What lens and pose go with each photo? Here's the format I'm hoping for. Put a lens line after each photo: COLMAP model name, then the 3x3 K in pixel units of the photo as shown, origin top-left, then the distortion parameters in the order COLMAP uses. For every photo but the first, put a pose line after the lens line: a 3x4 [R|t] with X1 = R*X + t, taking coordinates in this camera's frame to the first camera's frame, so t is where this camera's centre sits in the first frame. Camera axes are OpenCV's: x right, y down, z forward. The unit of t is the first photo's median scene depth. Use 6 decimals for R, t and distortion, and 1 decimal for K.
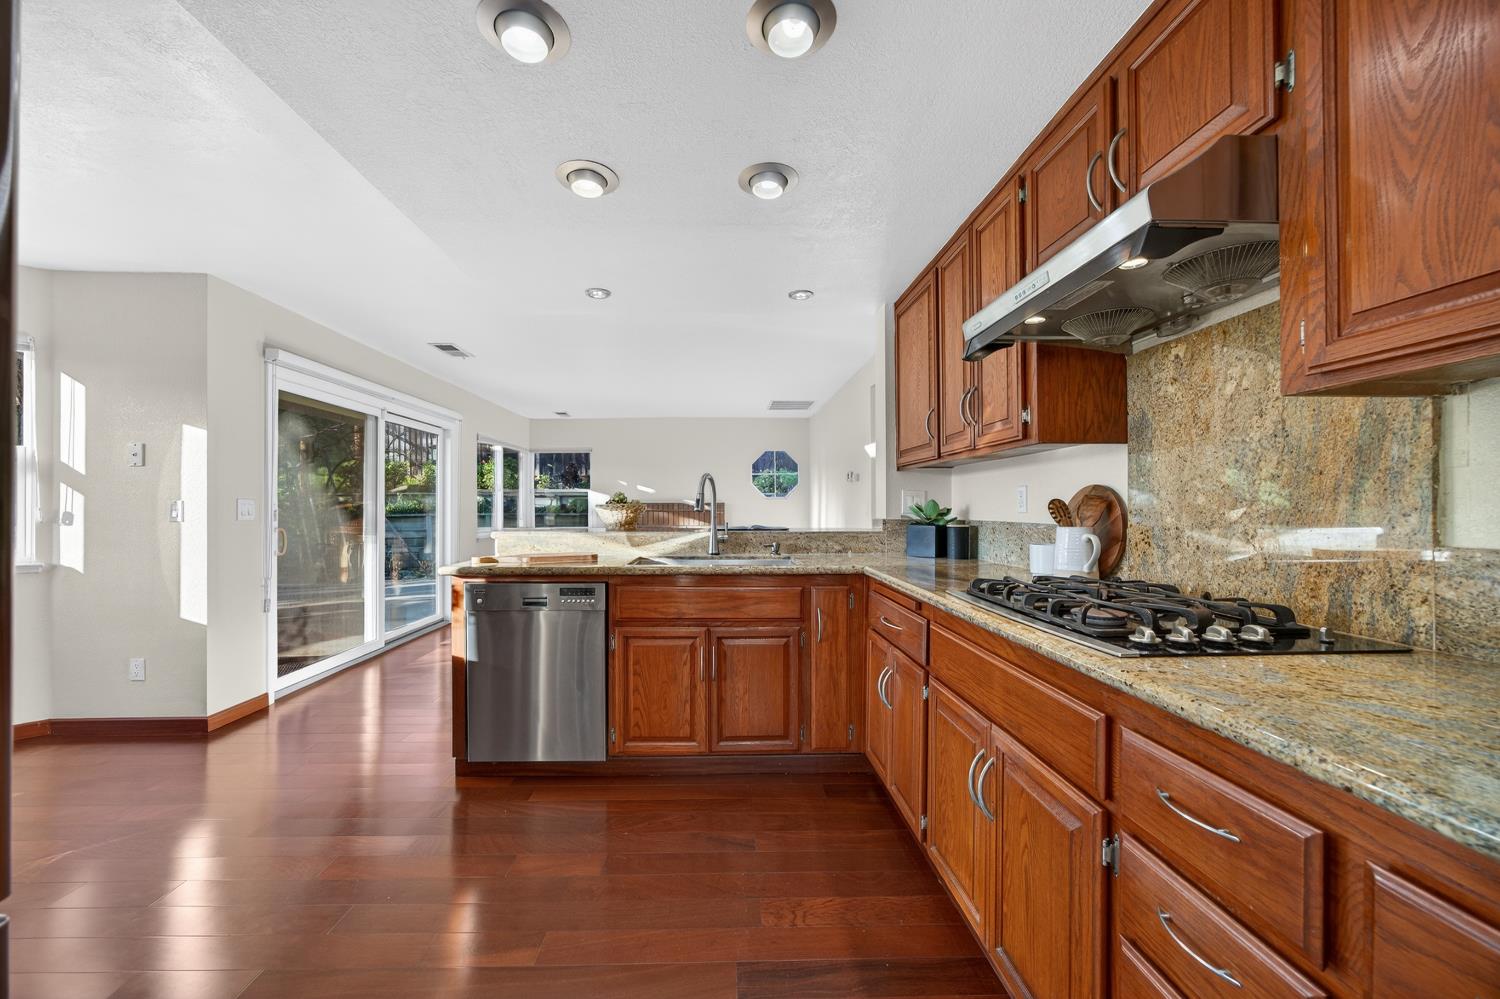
lens RADIAL K [[580.7, 0, 738.1], [0, 580.7, 501.6], [0, 0, 1]] dist [-0.001558, -0.000068]
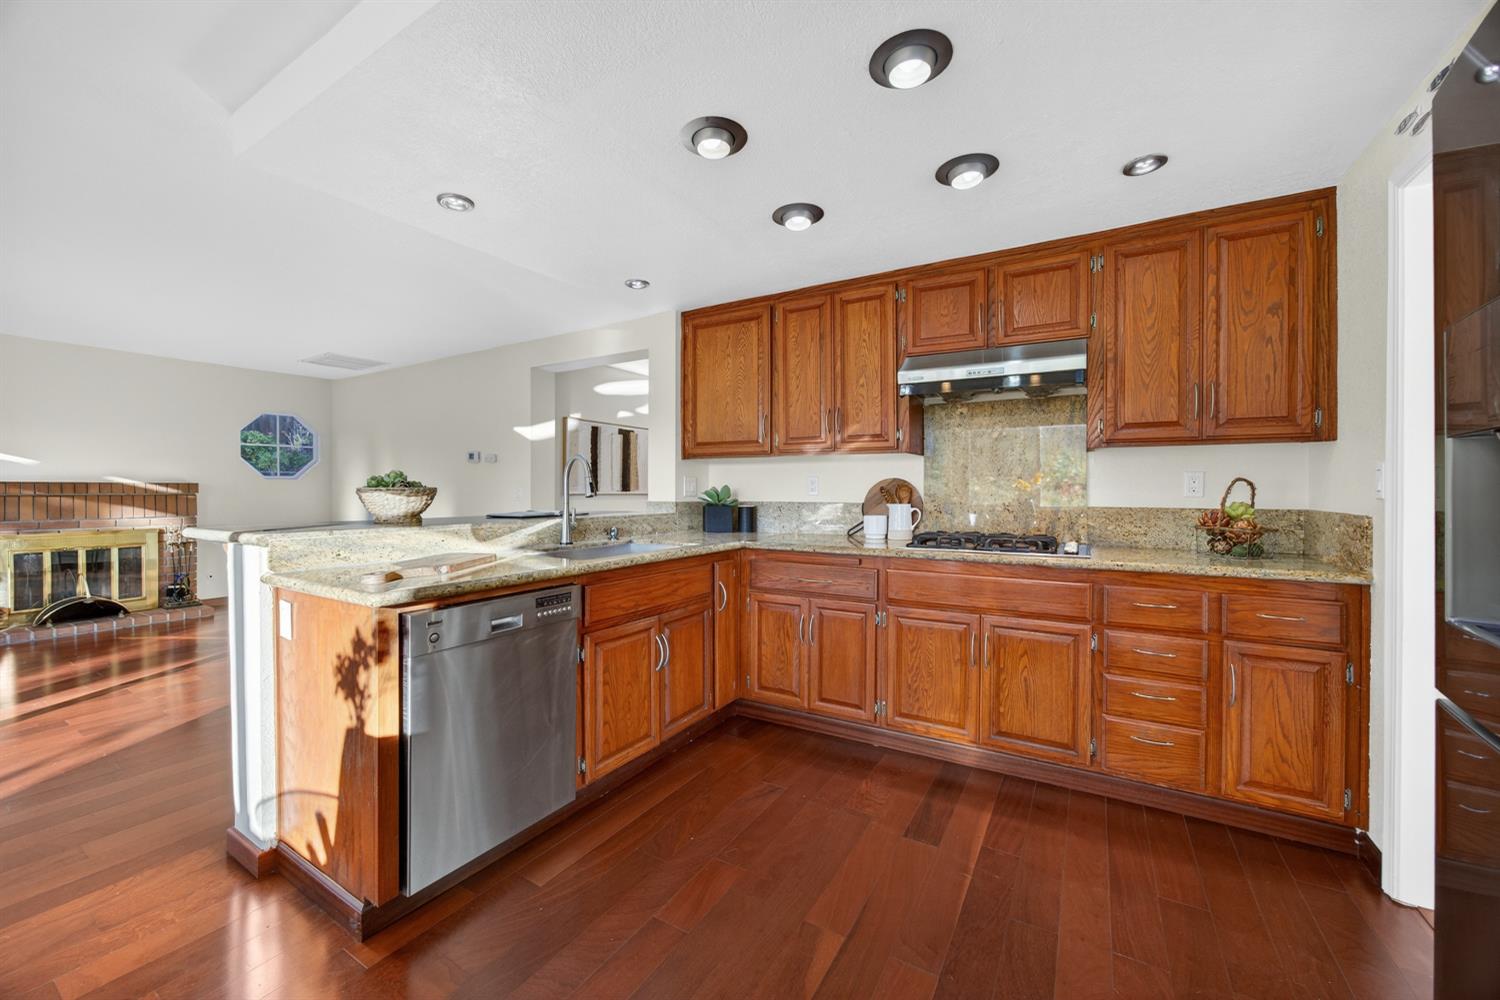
lens RADIAL K [[580.7, 0, 742.0], [0, 580.7, 498.1], [0, 0, 1]] dist [-0.001558, -0.000068]
pose [[0.539253, -0.009536, 0.842090, -0.786389], [-0.010276, 0.999787, 0.017902, 0.001868], [-0.842081, -0.018307, 0.539040, 0.360544]]
